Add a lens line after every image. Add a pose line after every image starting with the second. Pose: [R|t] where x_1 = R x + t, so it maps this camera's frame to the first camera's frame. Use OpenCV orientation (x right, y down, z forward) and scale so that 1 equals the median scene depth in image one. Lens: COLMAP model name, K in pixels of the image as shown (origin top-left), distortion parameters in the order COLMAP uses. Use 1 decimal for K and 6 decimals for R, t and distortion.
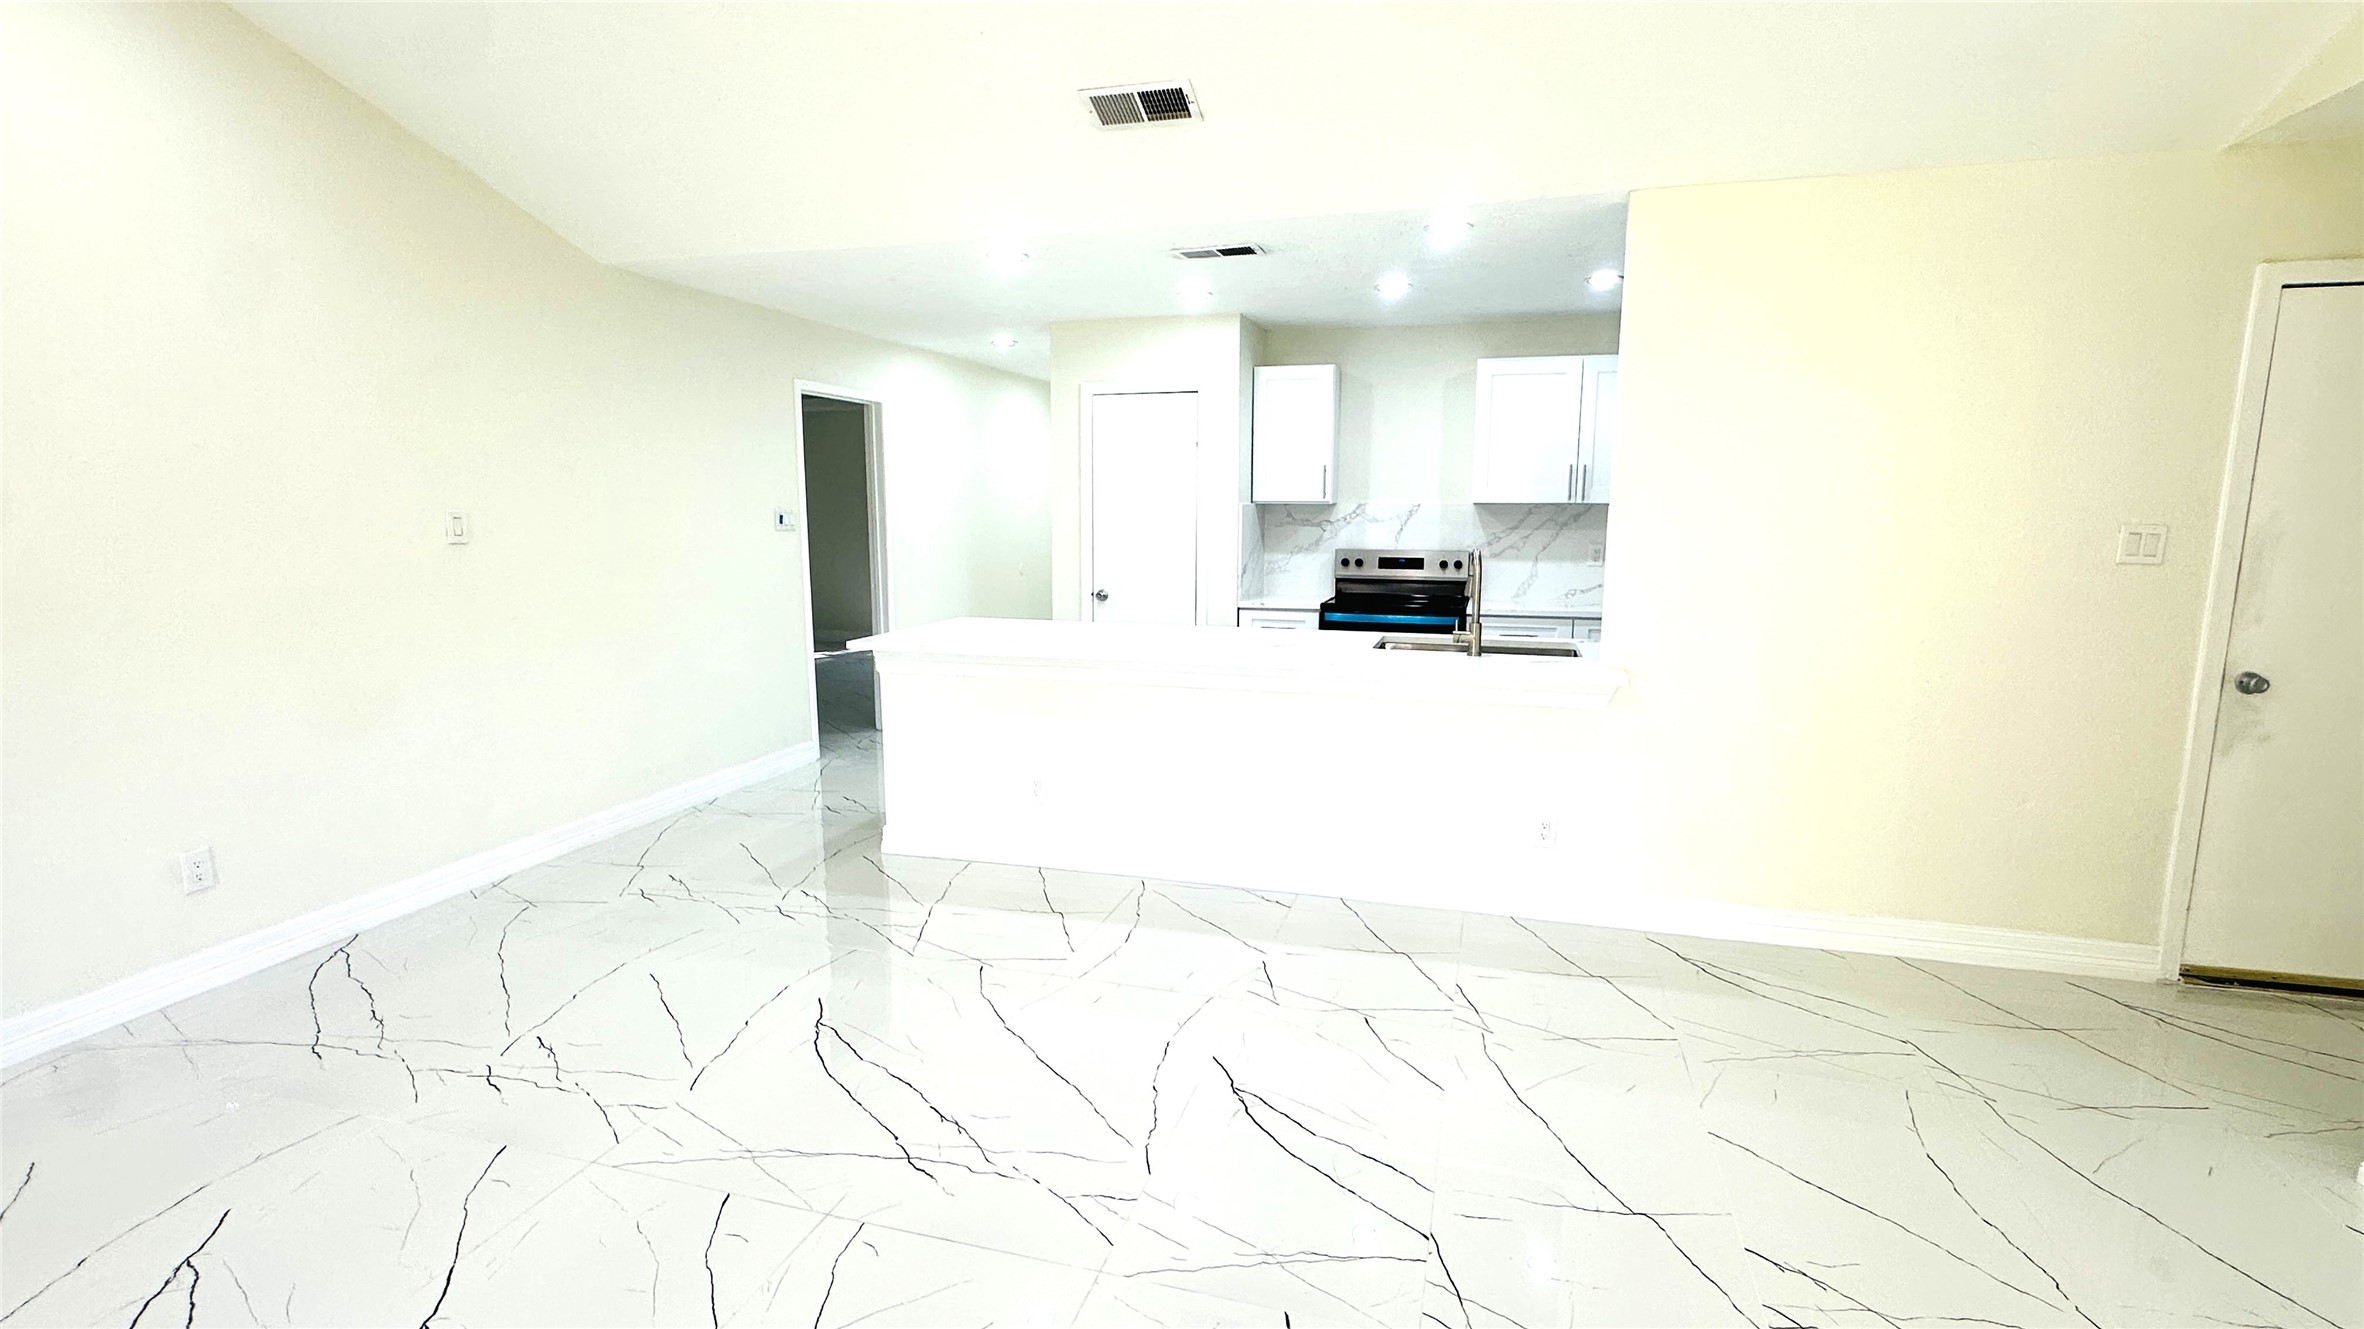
lens RADIAL K [[1100.1, 0, 1182.5], [0, 1100.1, 671.4], [0, 0, 1]] dist [-0.001875, -0.000700]
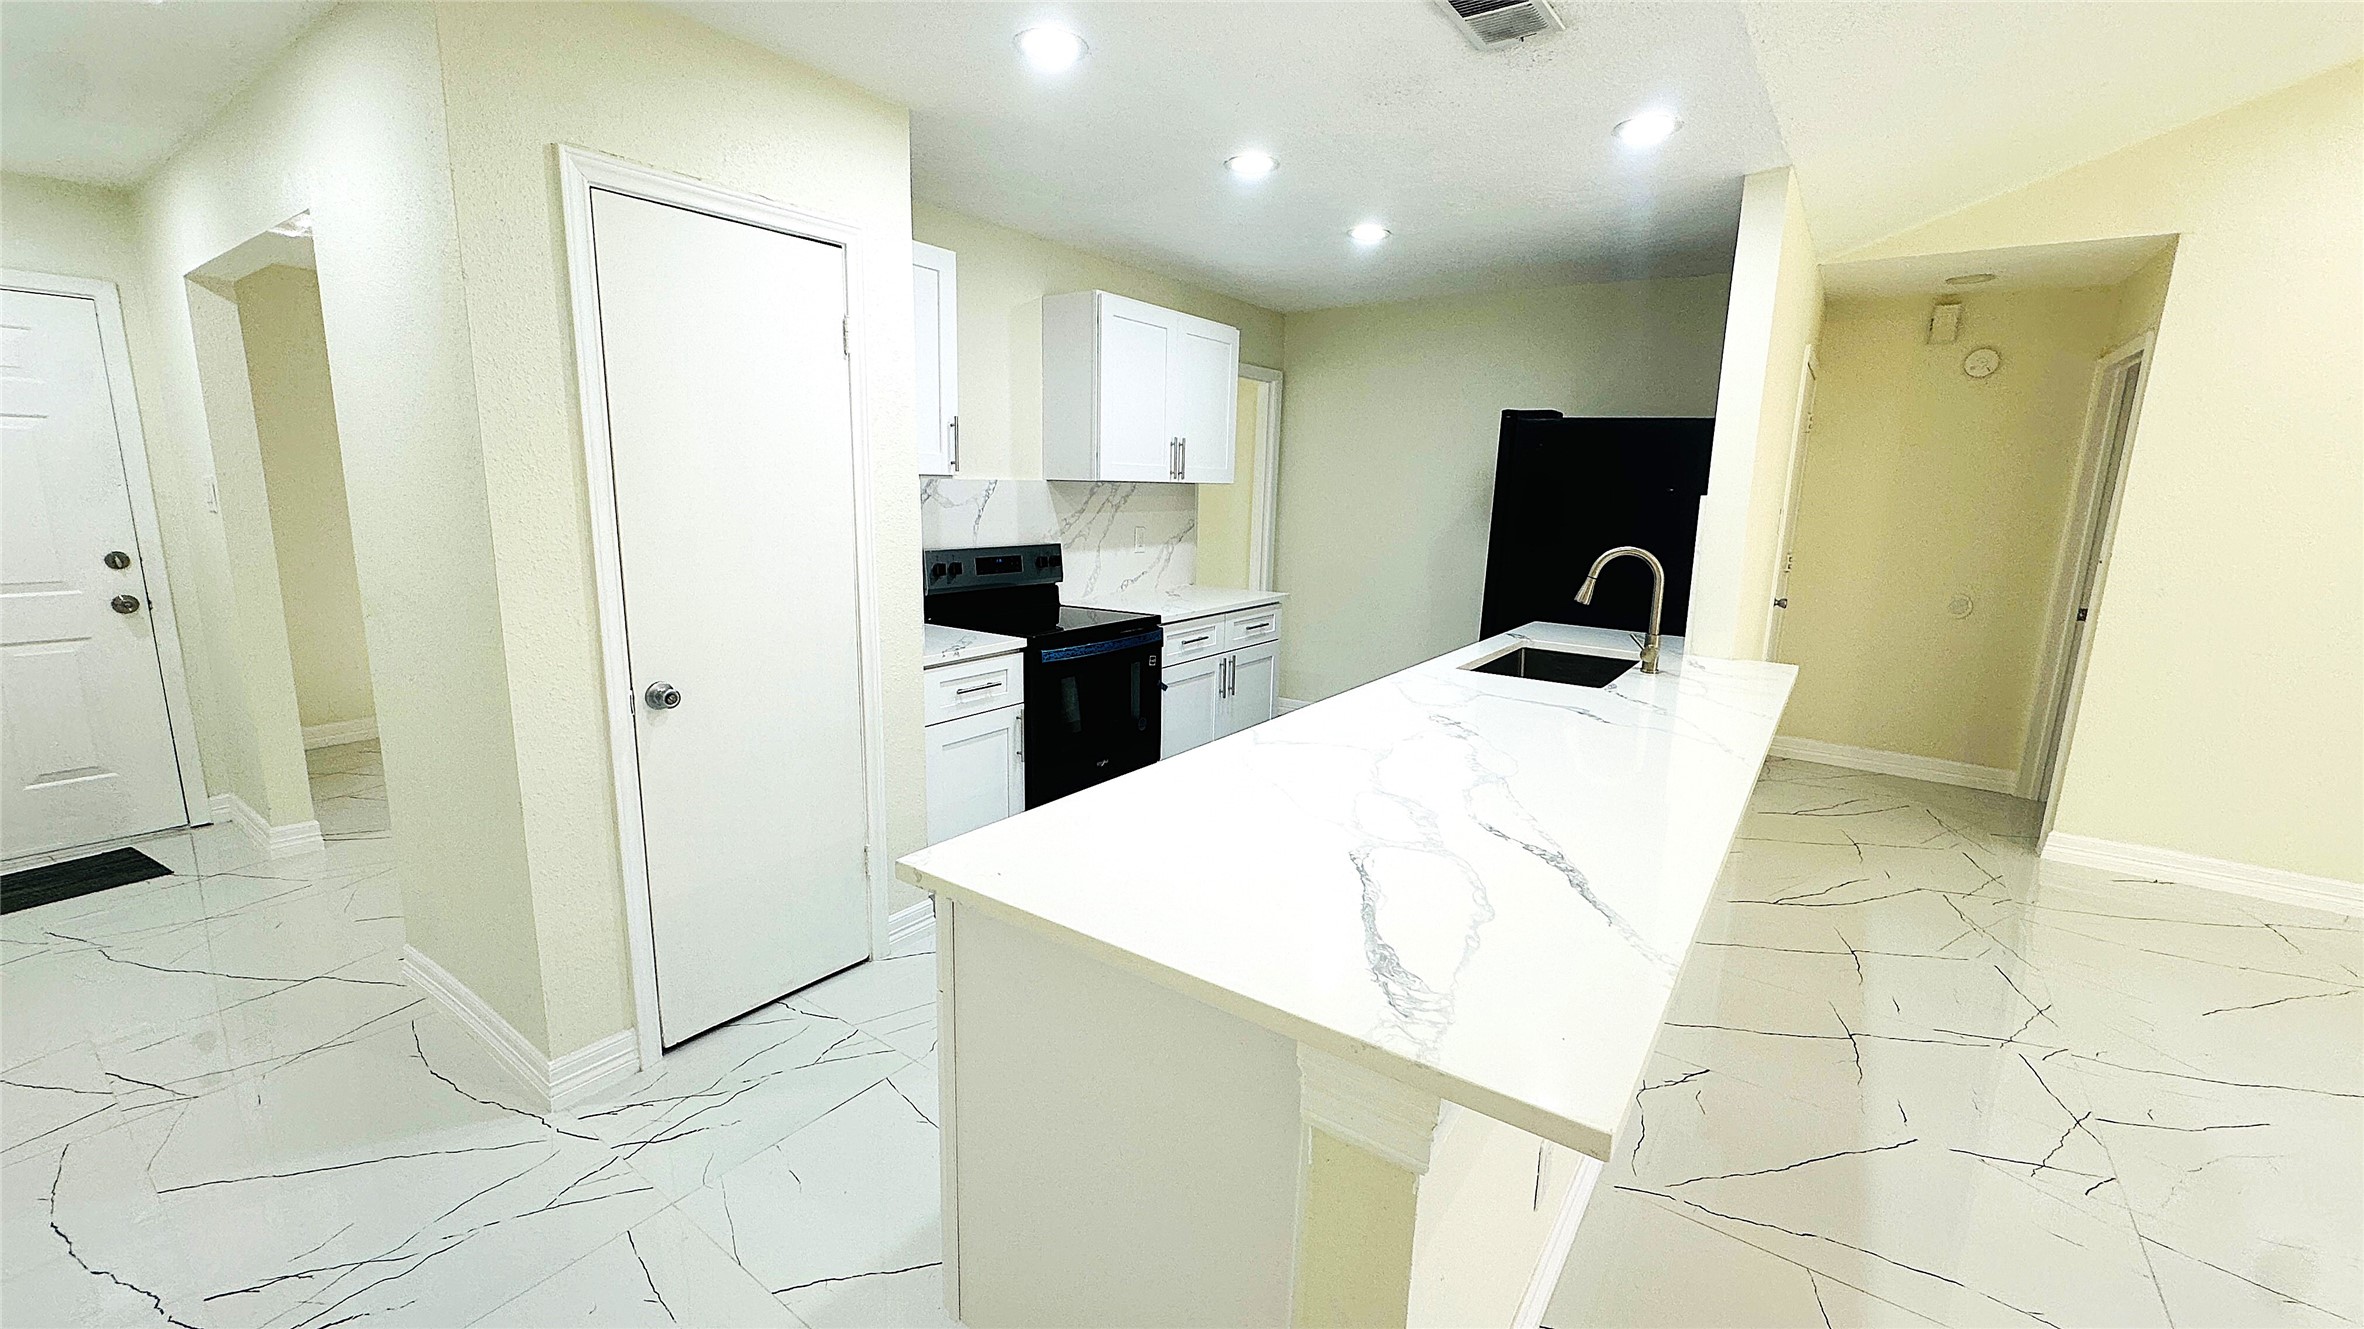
lens RADIAL K [[943.3, 0, 1180.6], [0, 943.3, 661.5], [0, 0, 1]] dist [-0.001867, 0.000492]
pose [[0.334154, -0.171351, 0.926812, -0.339438], [0.125305, 0.982683, 0.136503, -0.107363], [-0.934152, 0.070521, 0.349839, 0.696606]]
